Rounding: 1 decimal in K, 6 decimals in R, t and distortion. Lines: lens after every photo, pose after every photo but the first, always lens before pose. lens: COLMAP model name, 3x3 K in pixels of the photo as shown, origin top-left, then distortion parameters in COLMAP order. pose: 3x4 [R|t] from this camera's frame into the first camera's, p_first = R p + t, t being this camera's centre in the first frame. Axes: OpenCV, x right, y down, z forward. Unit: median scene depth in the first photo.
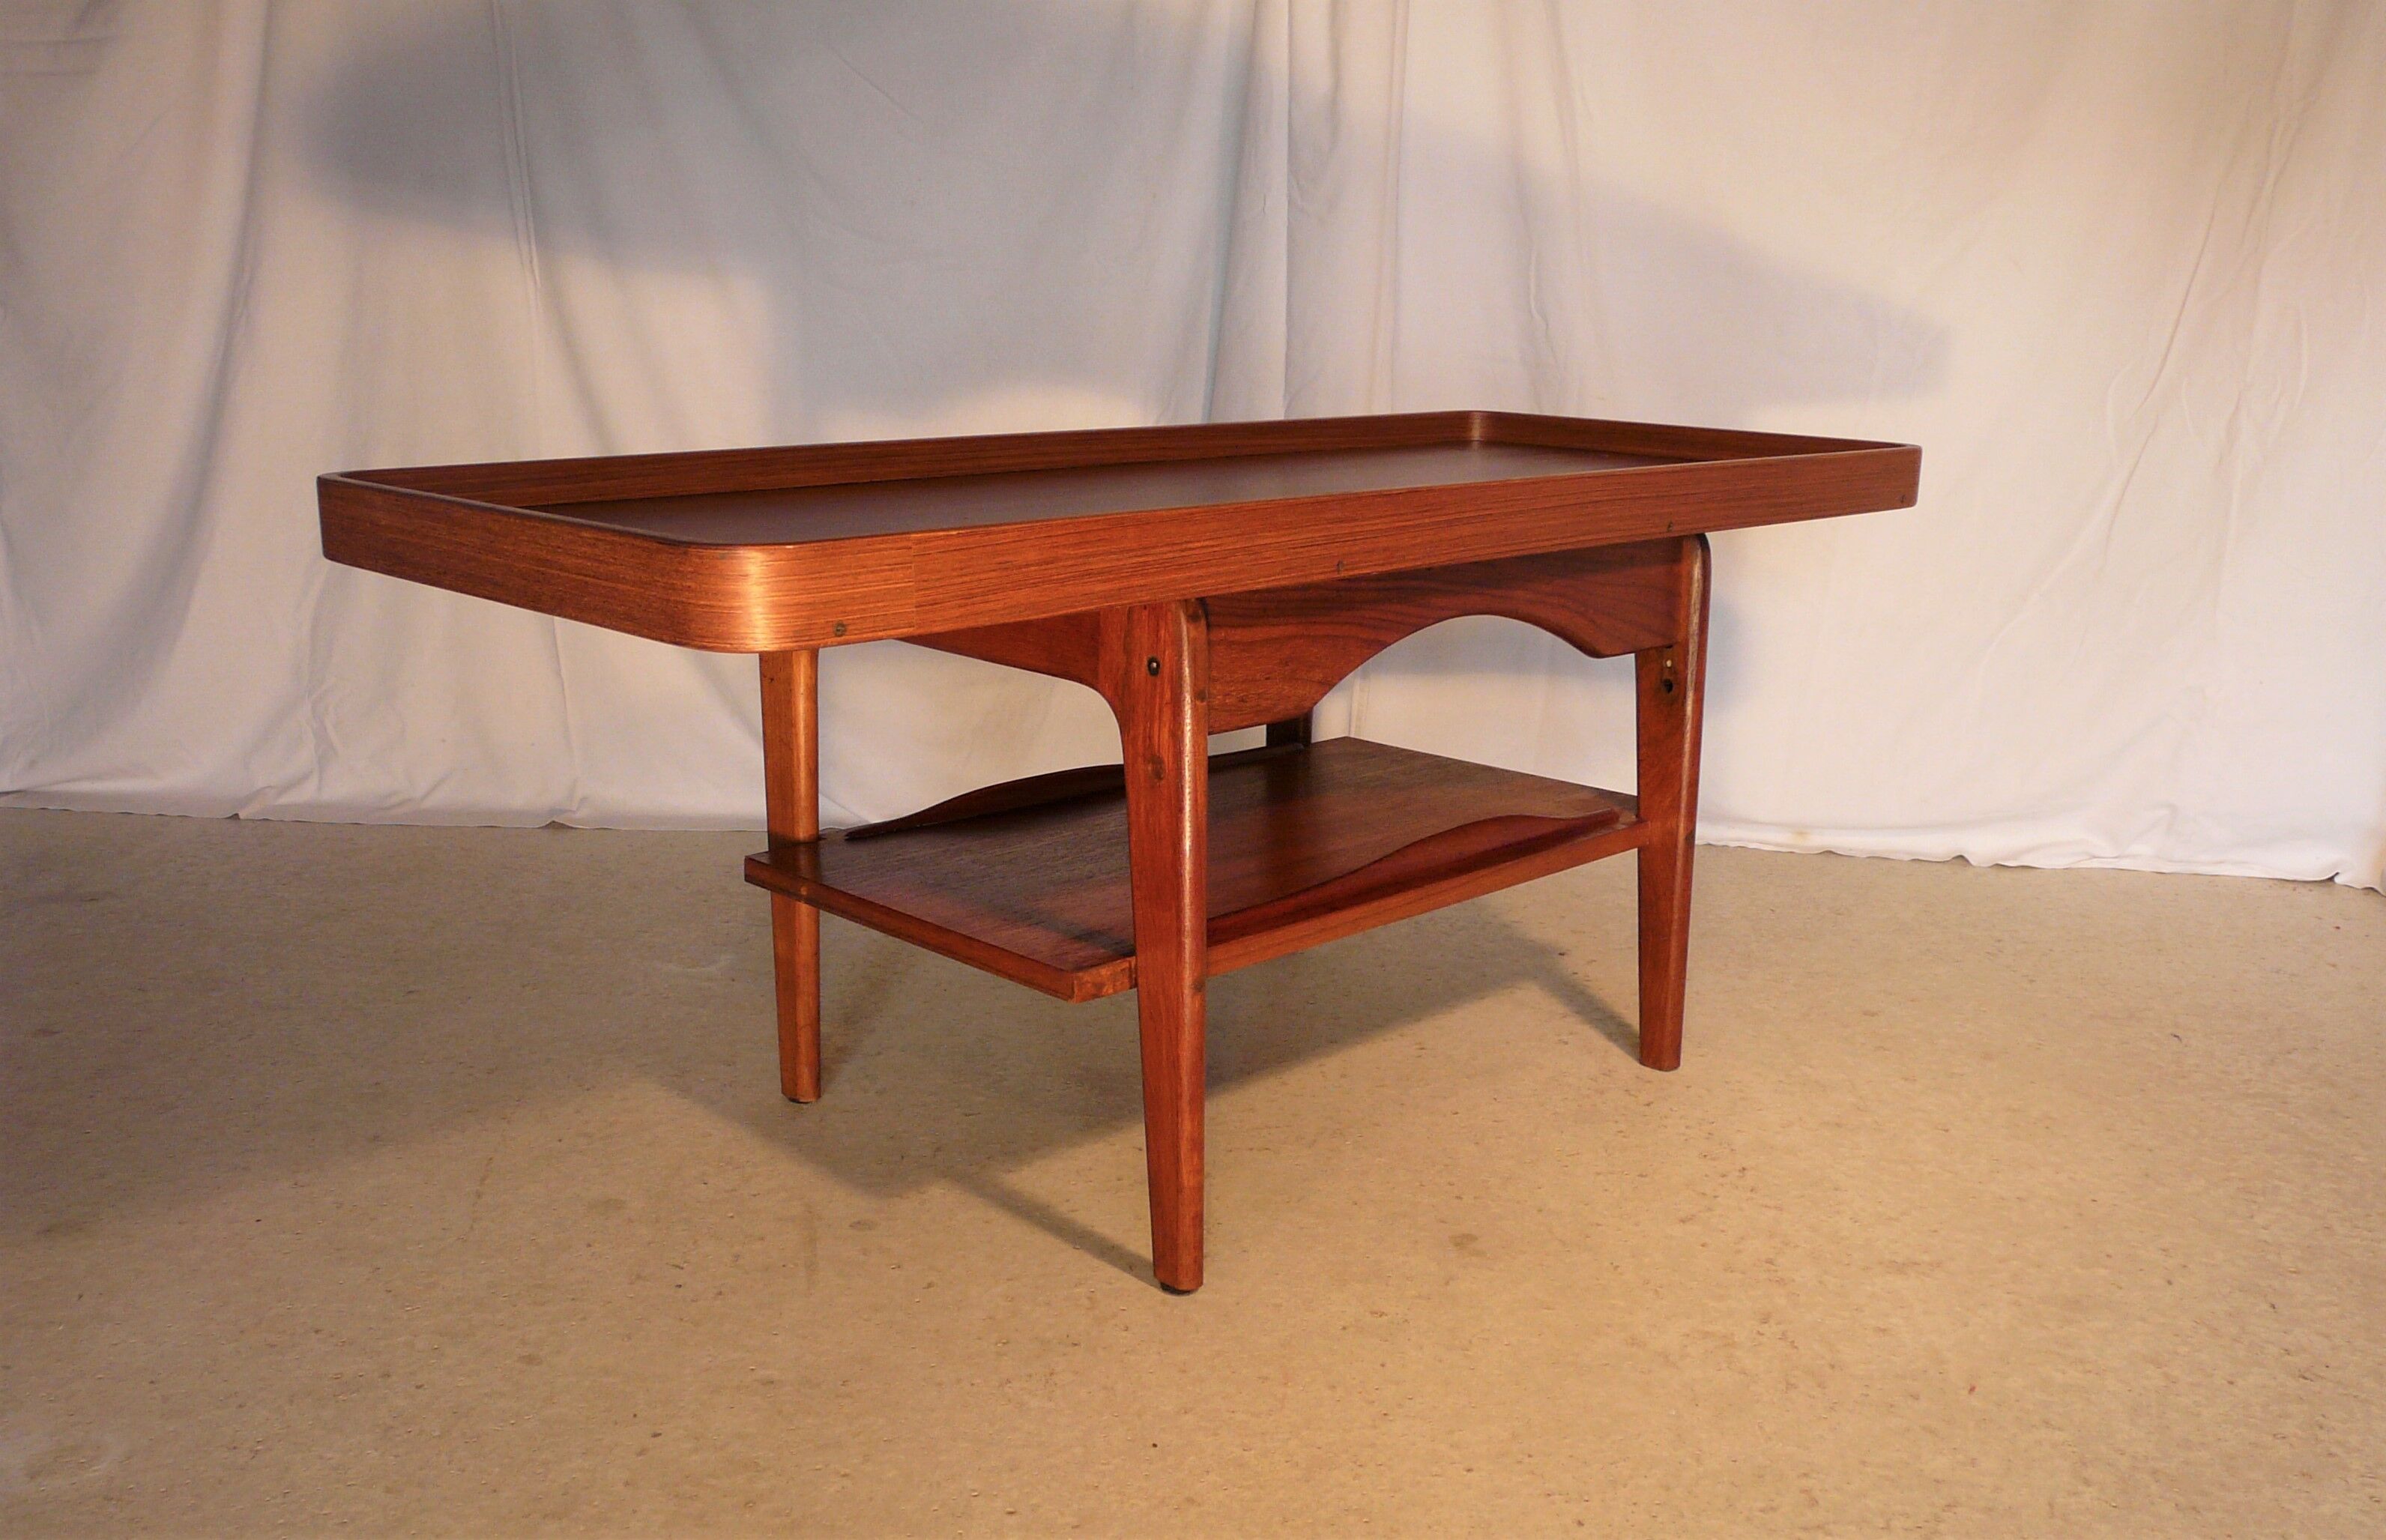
lens RADIAL K [[2028.5, 0, 1191.5], [0, 2028.5, 784.8], [0, 0, 1]] dist [-0.100892, 0.118582]
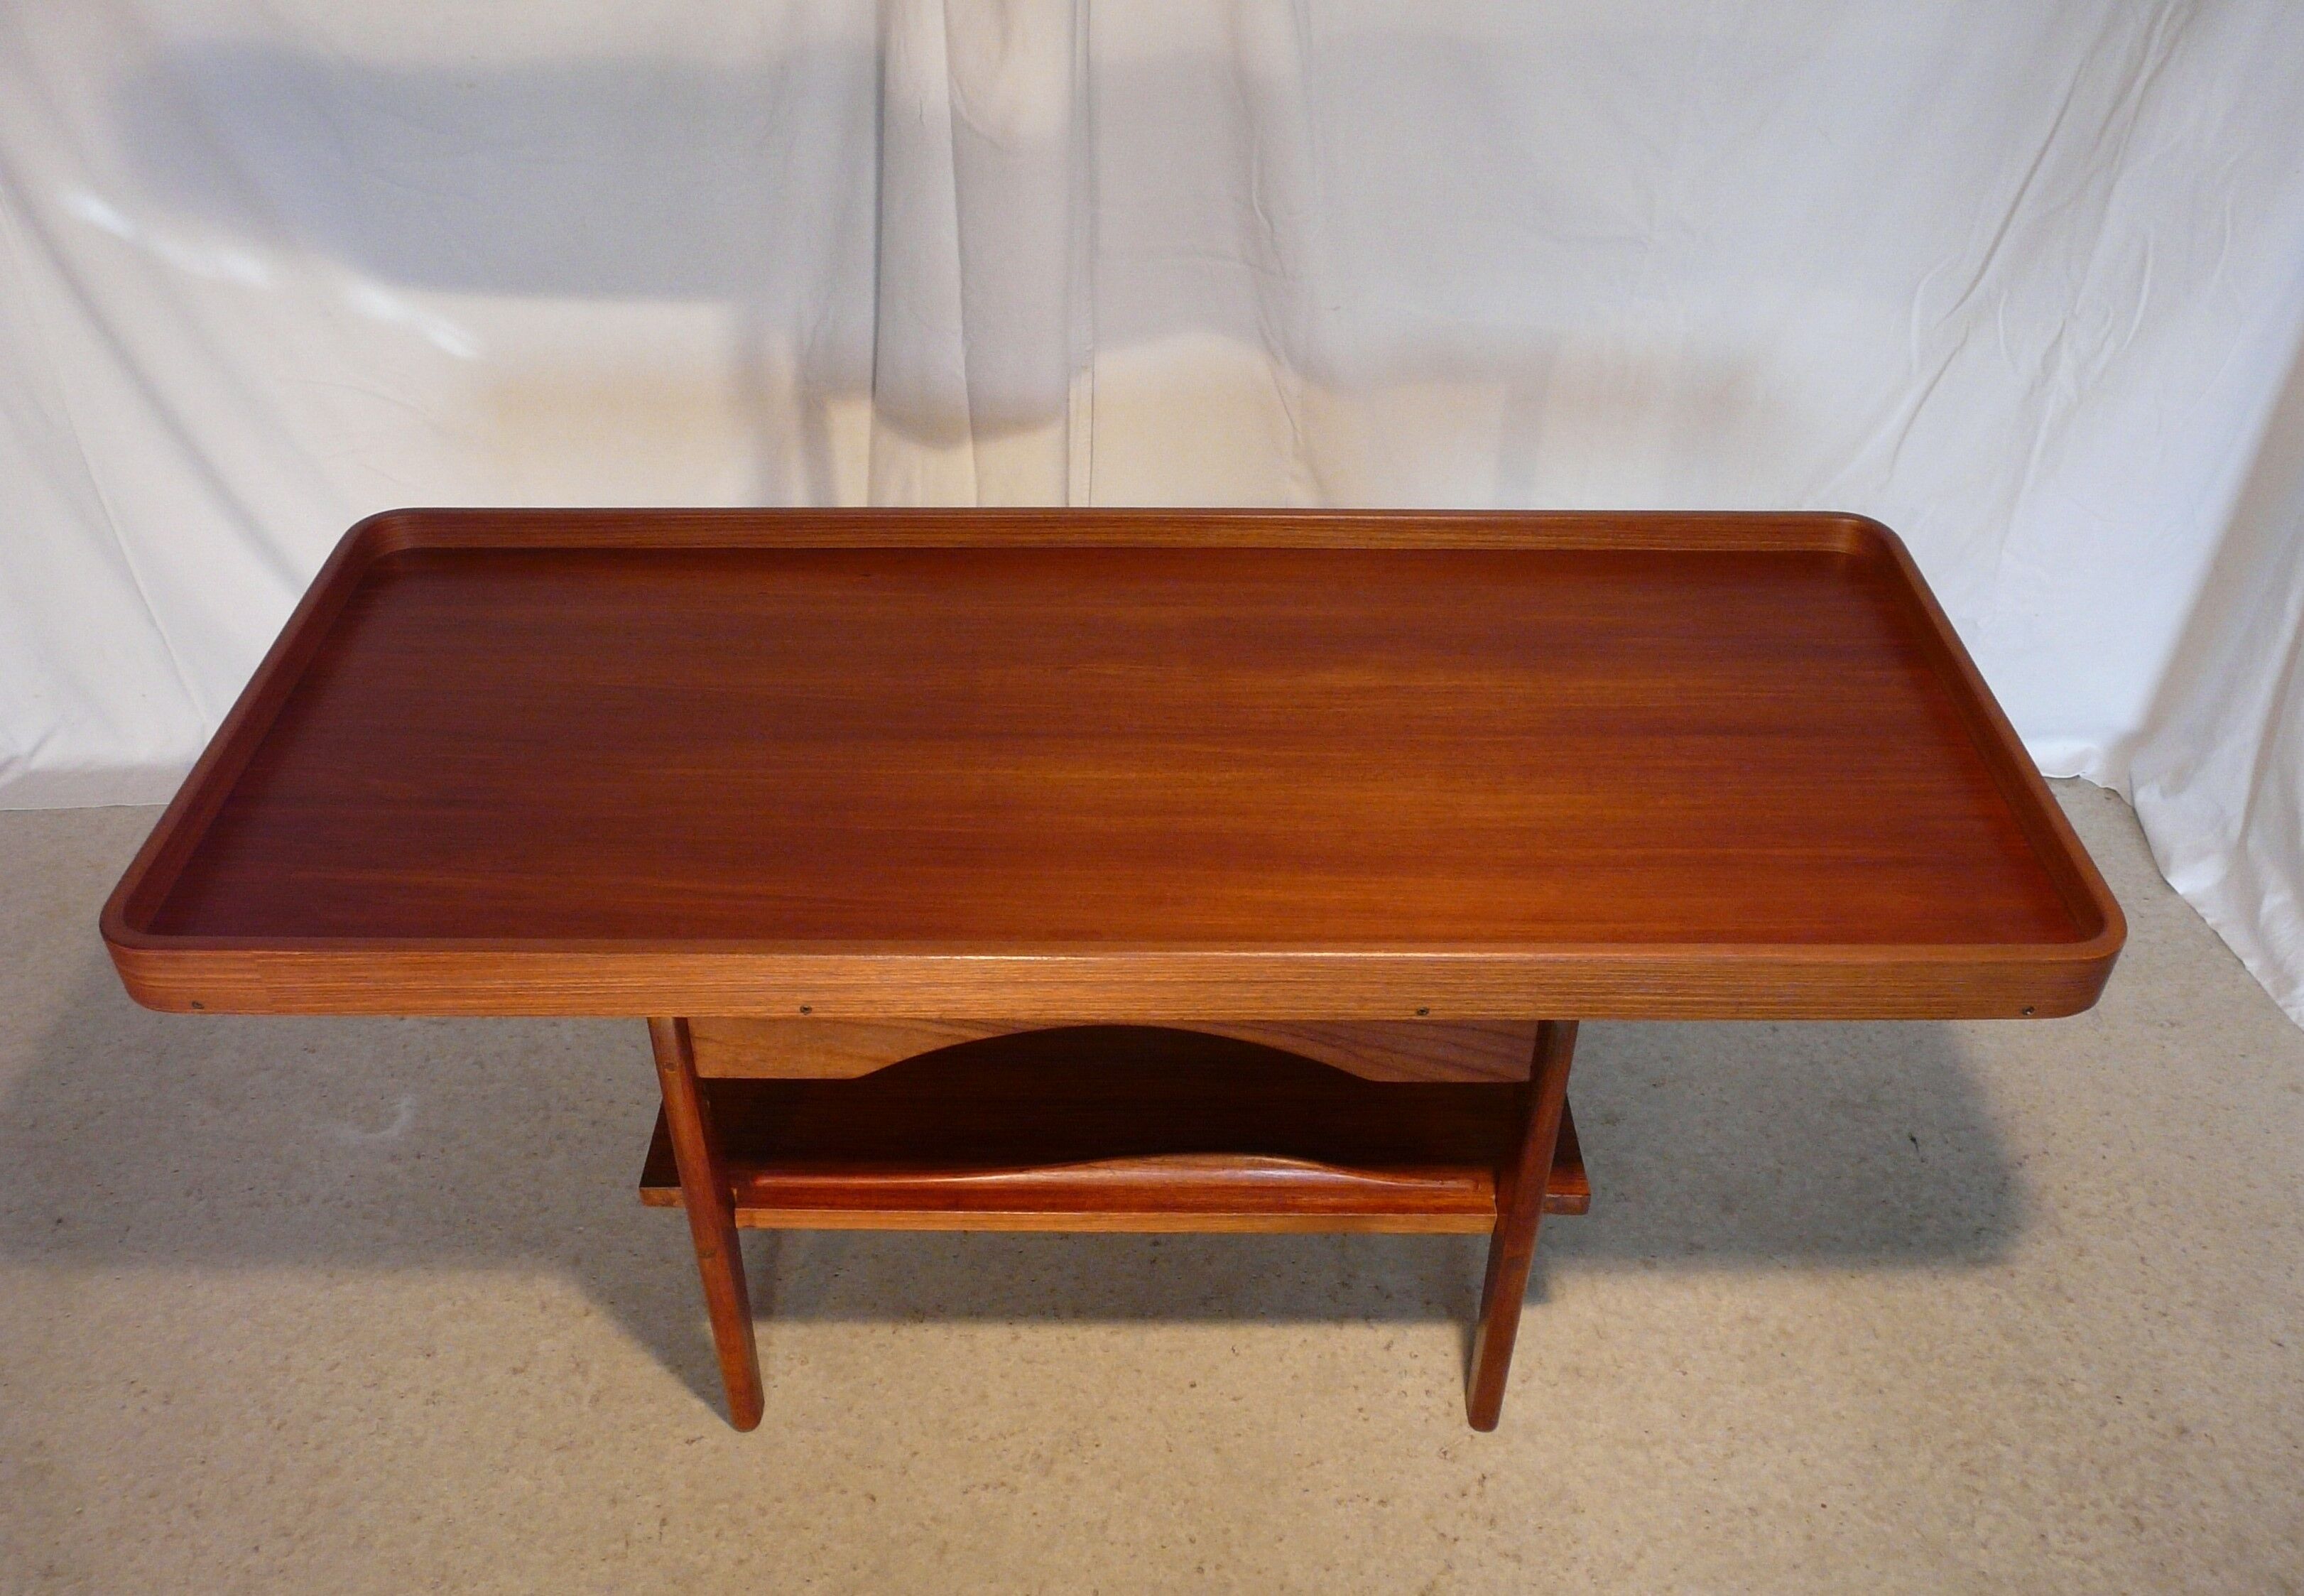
lens RADIAL K [[1953.3, 0, 1123.0], [0, 1953.3, 796.6], [0, 0, 1]] dist [-0.090808, 0.118486]
pose [[0.993336, -0.079938, 0.083030, 0.040989], [0.040351, 0.916002, 0.399140, -0.463914], [-0.107962, -0.393130, 0.913123, 0.253138]]
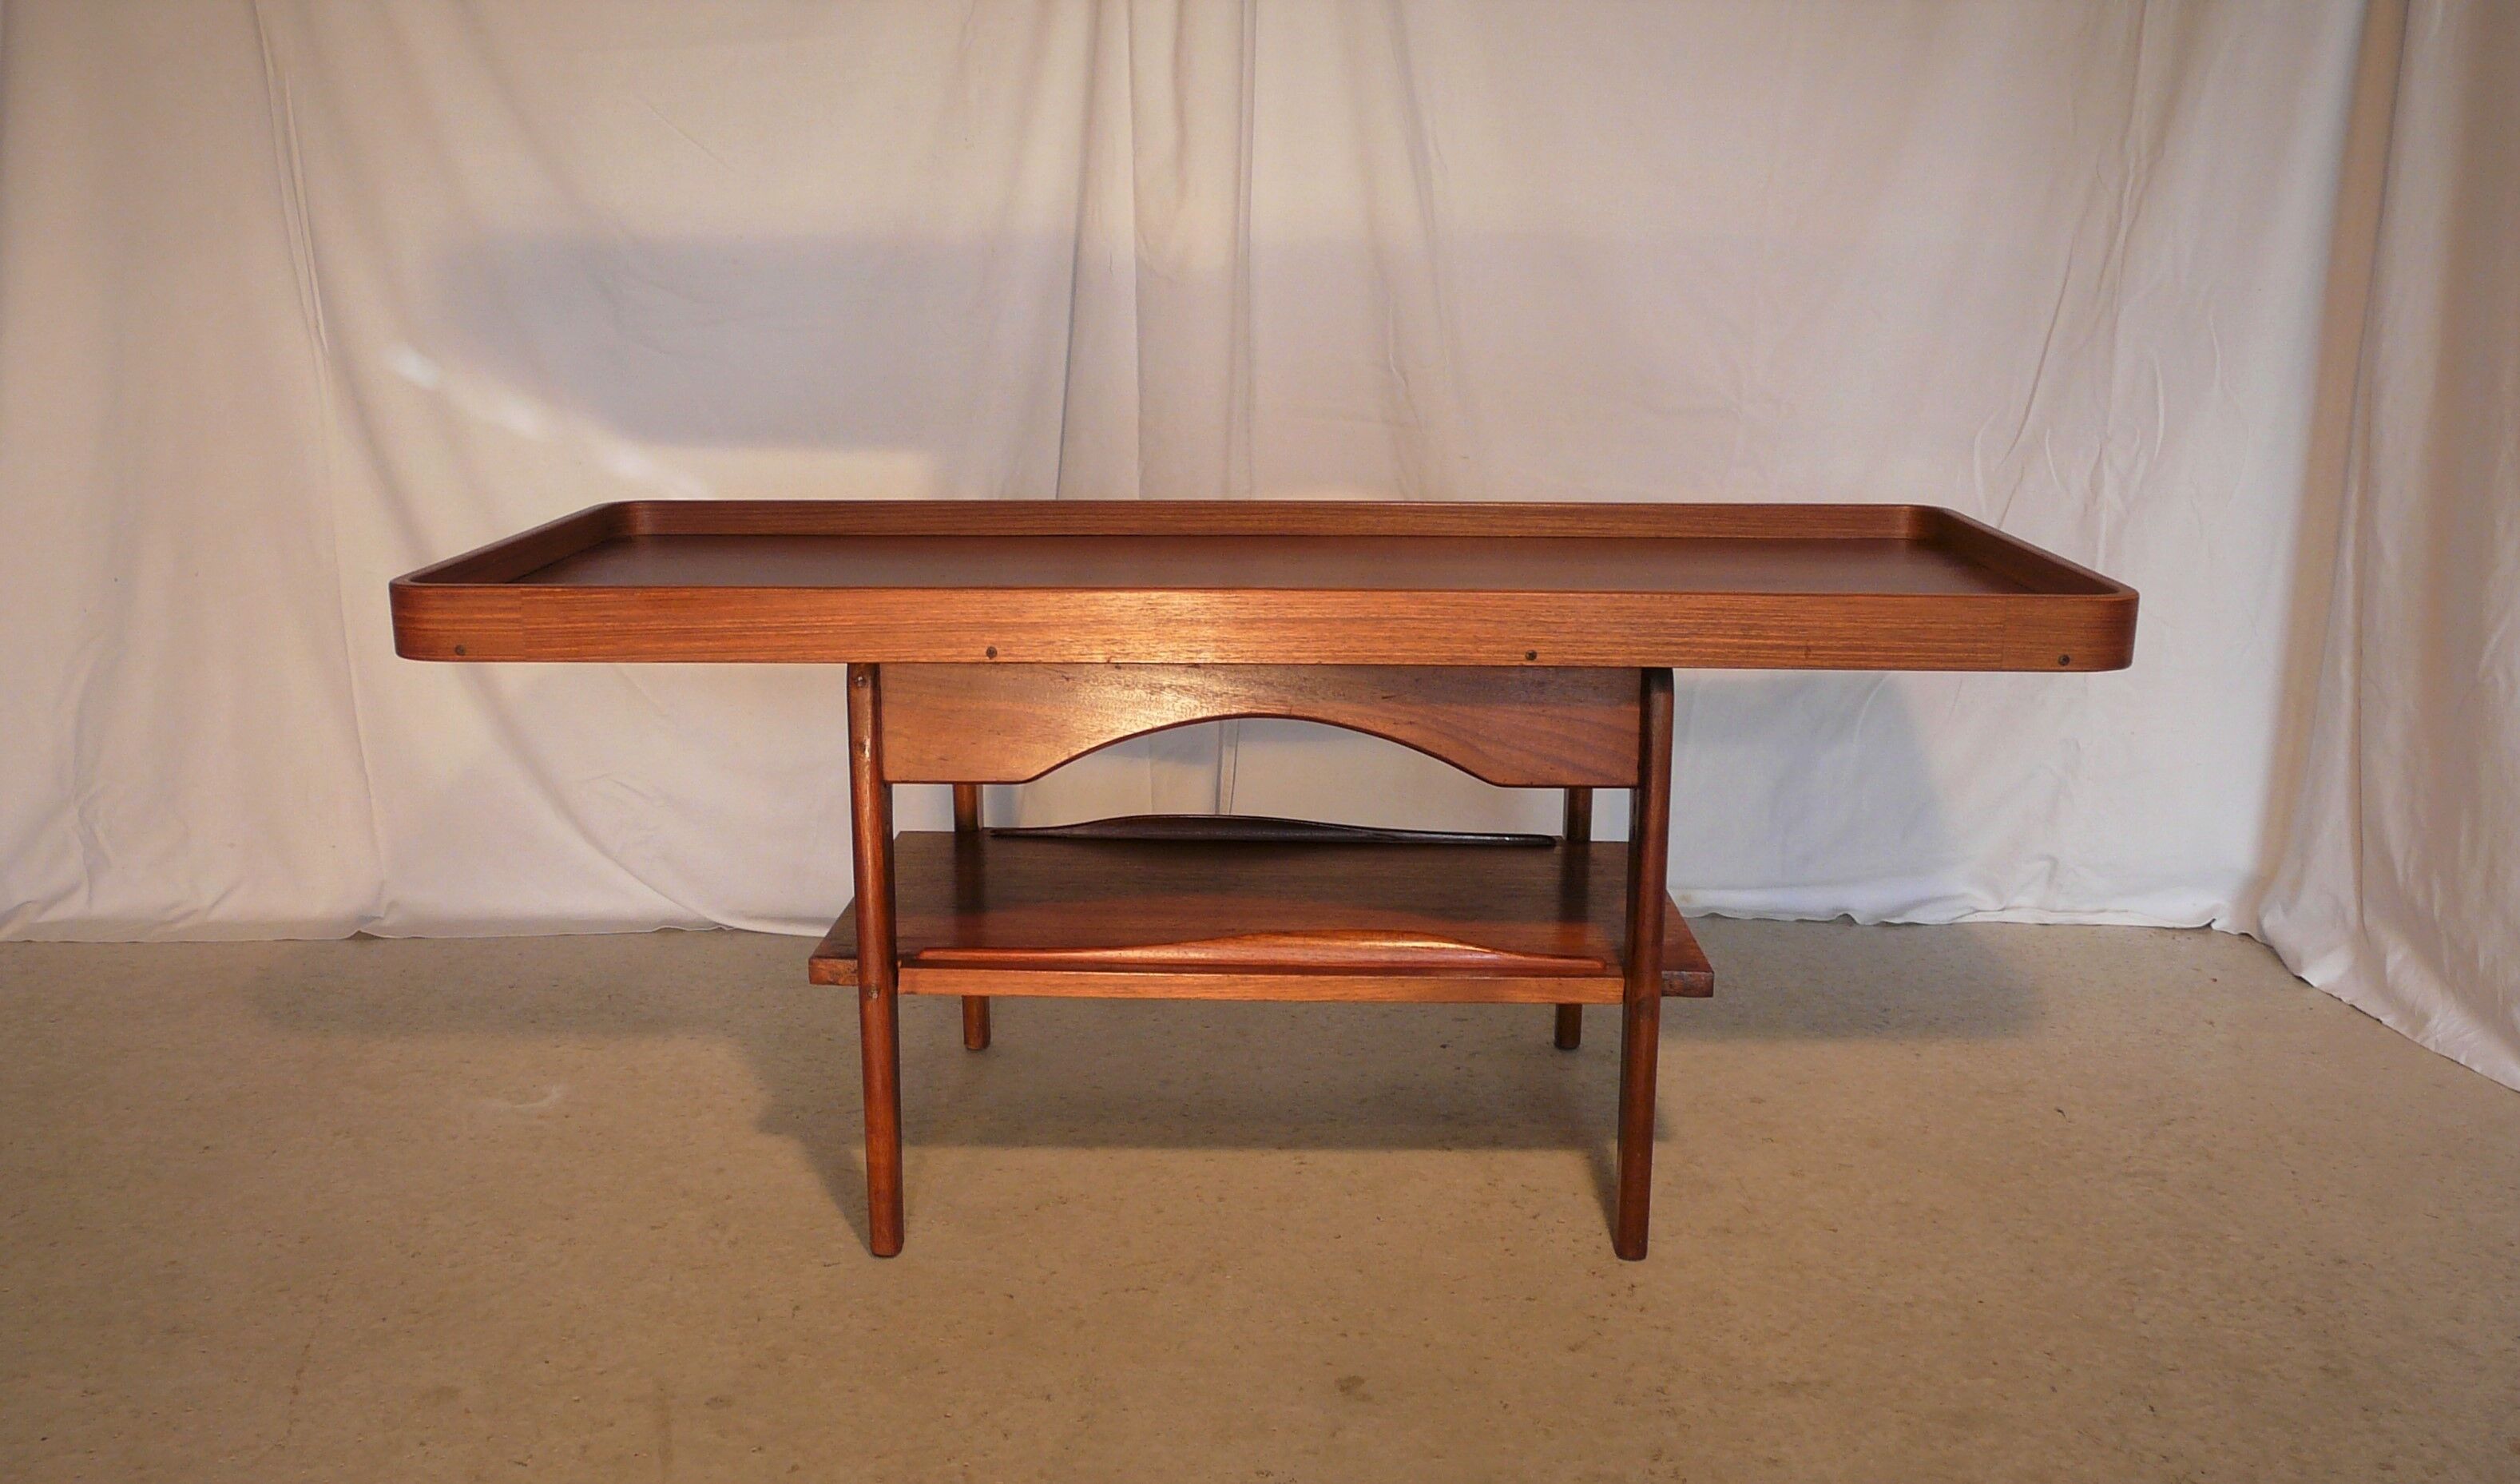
lens RADIAL K [[2169.6, 0, 1272.5], [0, 2169.6, 753.3], [0, 0, 1]] dist [-0.087962, 0.103989]
pose [[0.994329, -0.031854, 0.101462, 0.002048], [0.033352, 0.999358, -0.013104, -0.054970], [-0.100980, 0.016413, 0.994753, -0.028163]]
